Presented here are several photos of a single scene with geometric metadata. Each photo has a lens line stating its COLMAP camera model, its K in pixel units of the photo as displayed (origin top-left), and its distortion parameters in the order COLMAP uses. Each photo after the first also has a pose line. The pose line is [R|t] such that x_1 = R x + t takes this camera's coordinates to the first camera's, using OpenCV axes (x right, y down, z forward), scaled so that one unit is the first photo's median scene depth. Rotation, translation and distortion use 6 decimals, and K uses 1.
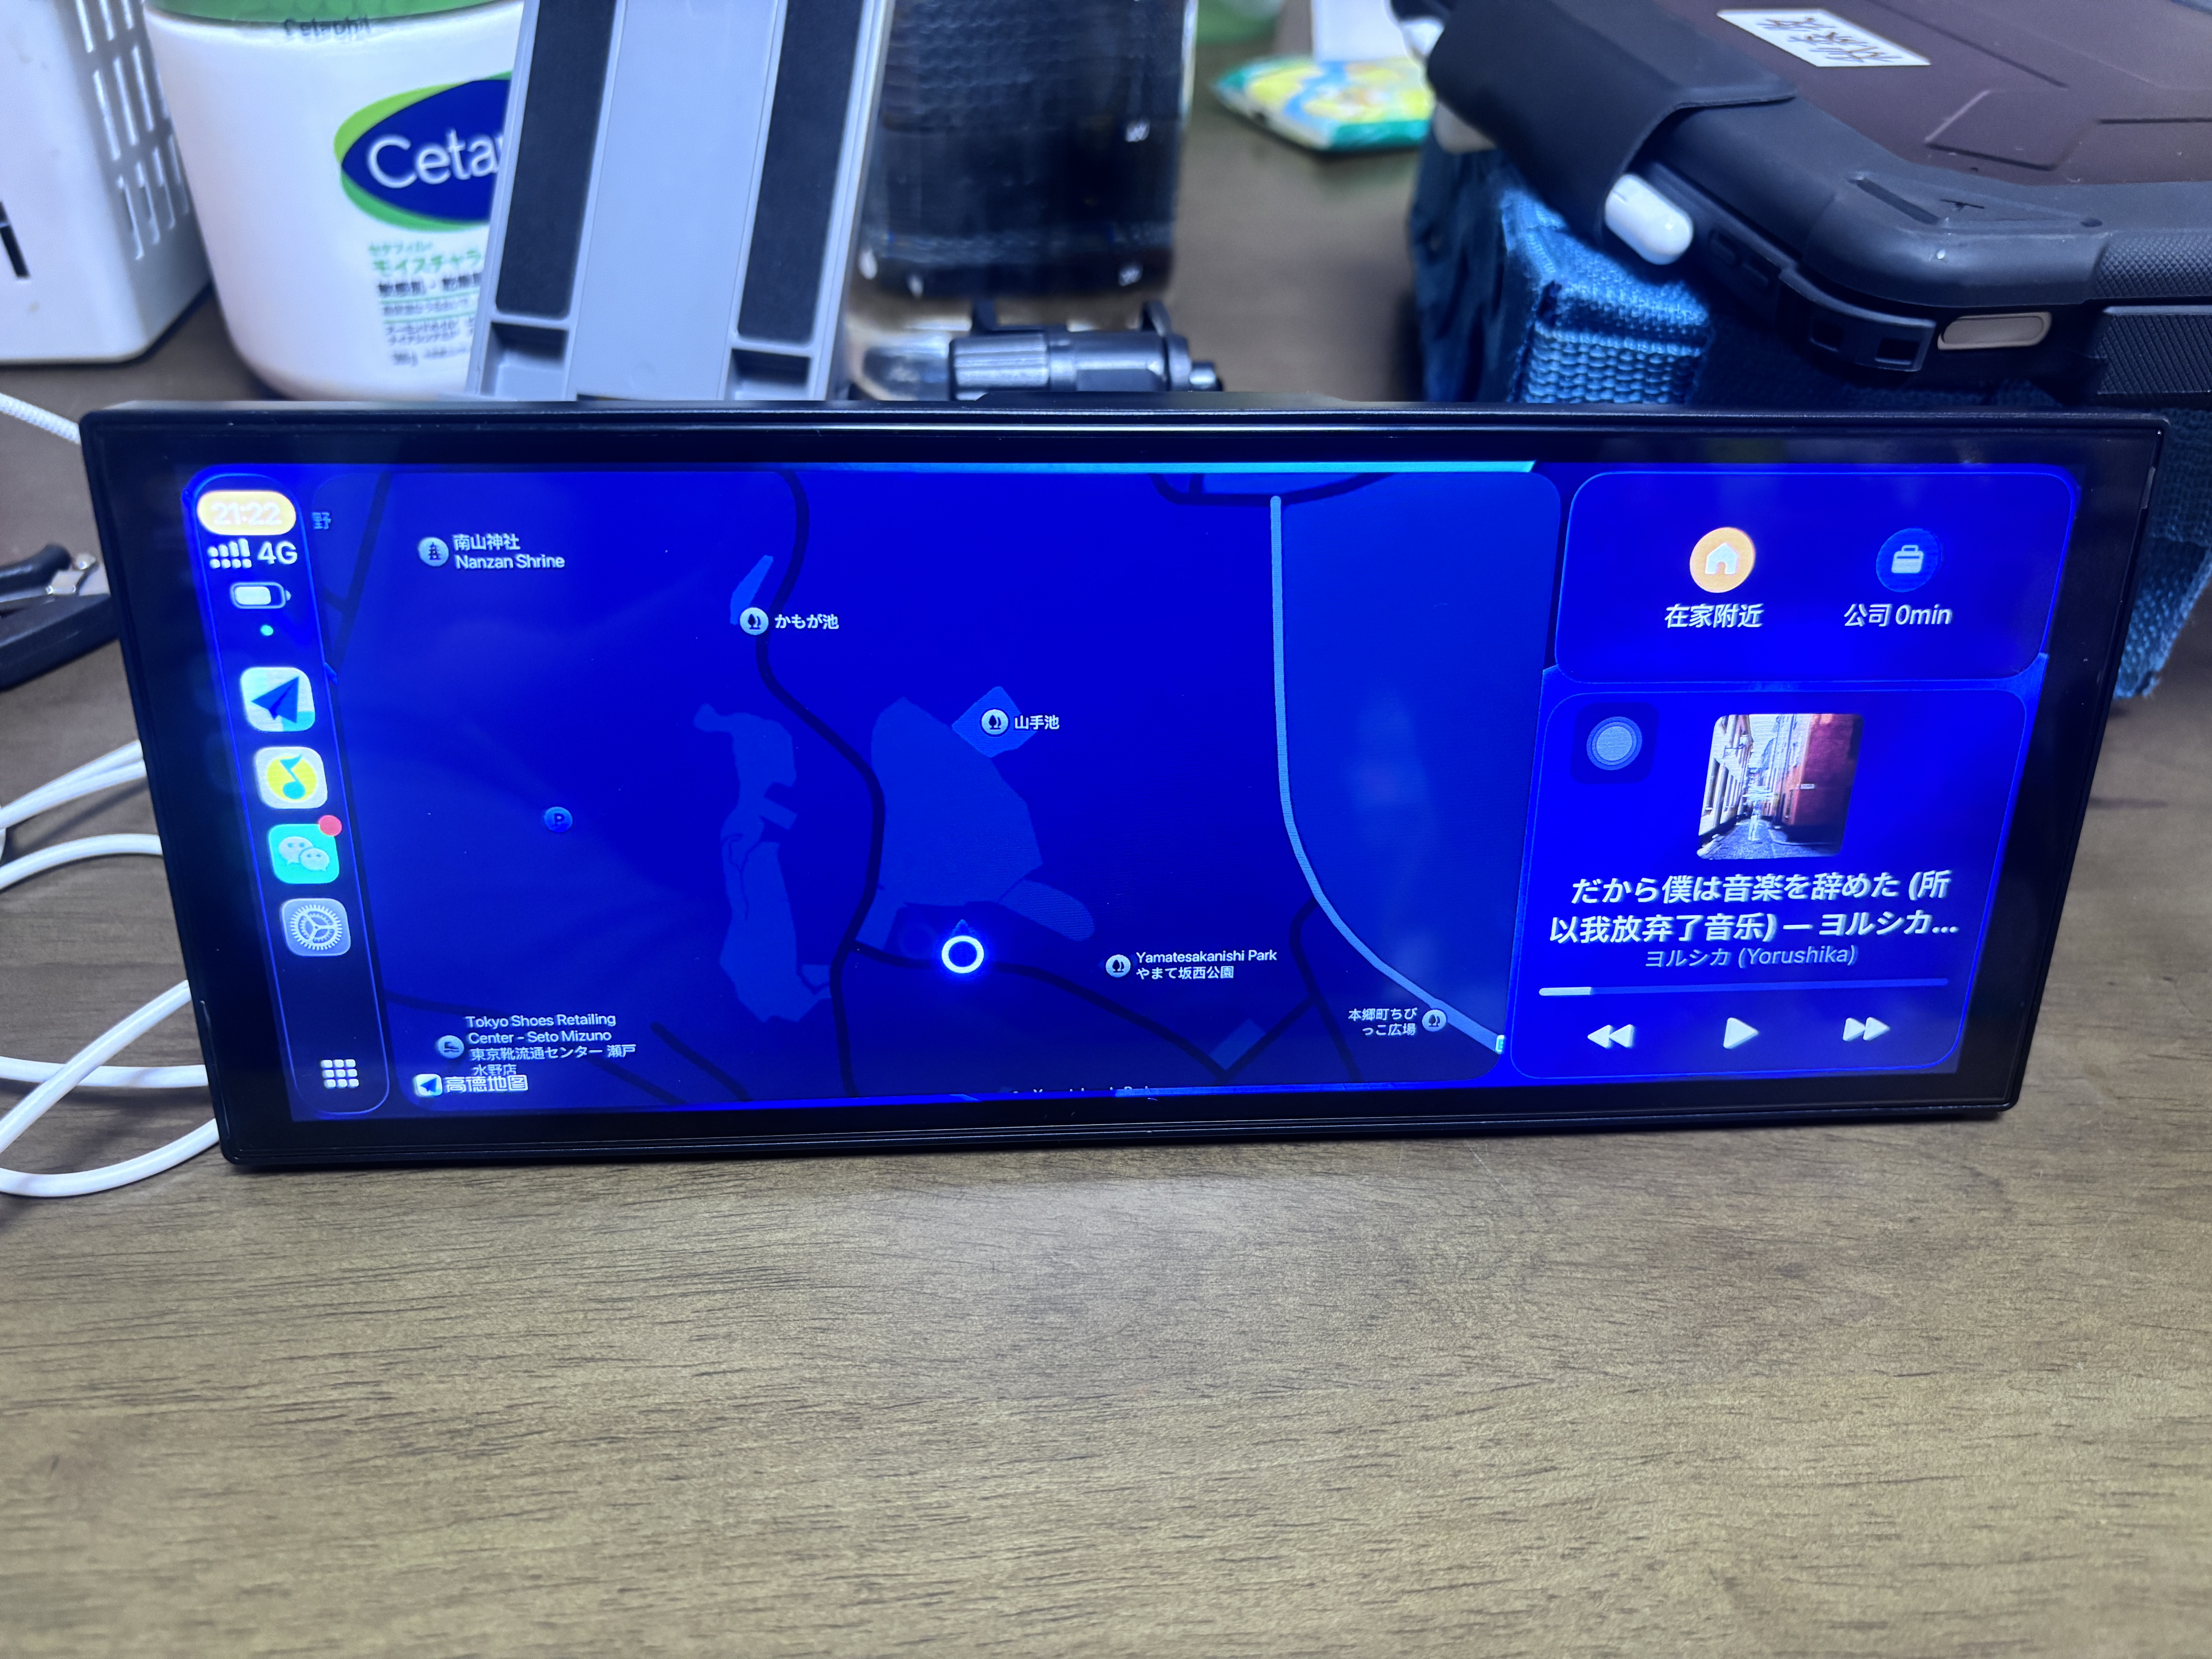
lens RADIAL K [[1653.2, 0, 1118.1], [0, 1653.2, 827.6], [0, 0, 1]] dist [0.025040, -0.047472]
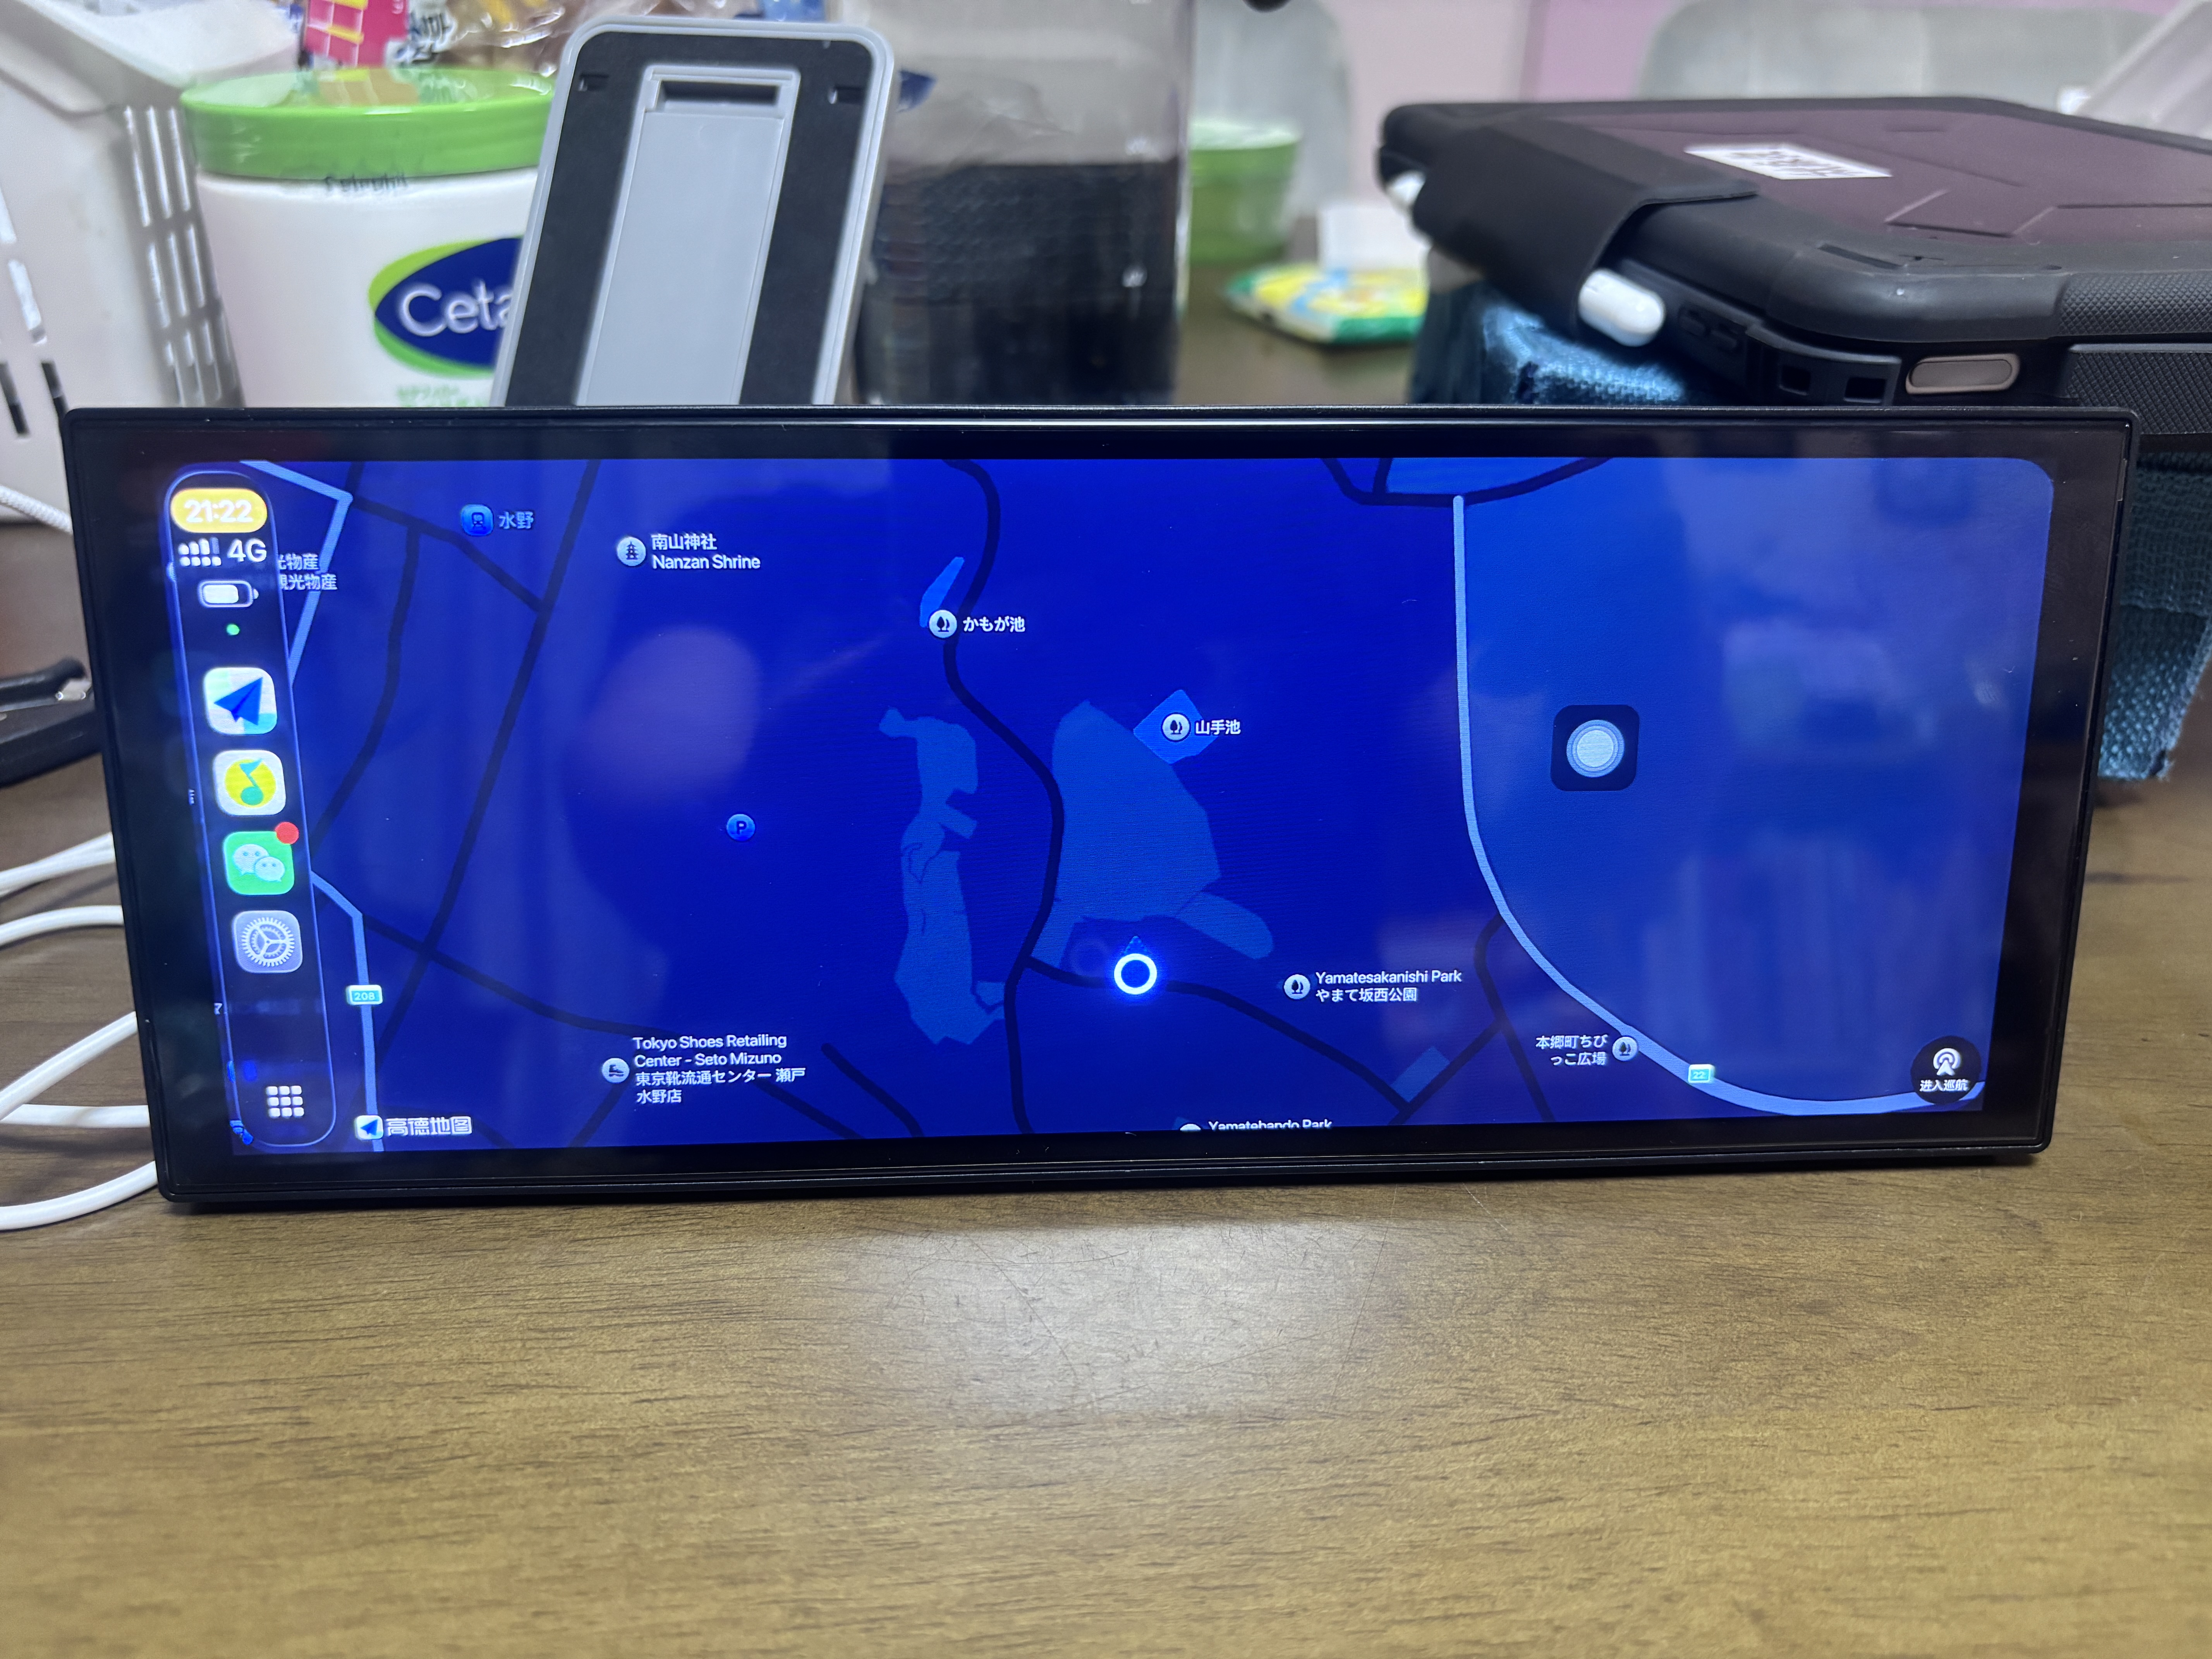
lens RADIAL K [[1653.2, 0, 1119.4], [0, 1653.2, 825.6], [0, 0, 1]] dist [0.025040, -0.047472]
pose [[0.999715, -0.011503, -0.020932, 0.039418], [0.008465, 0.990139, -0.139834, 0.131975], [0.022334, 0.139616, 0.989954, 0.031874]]
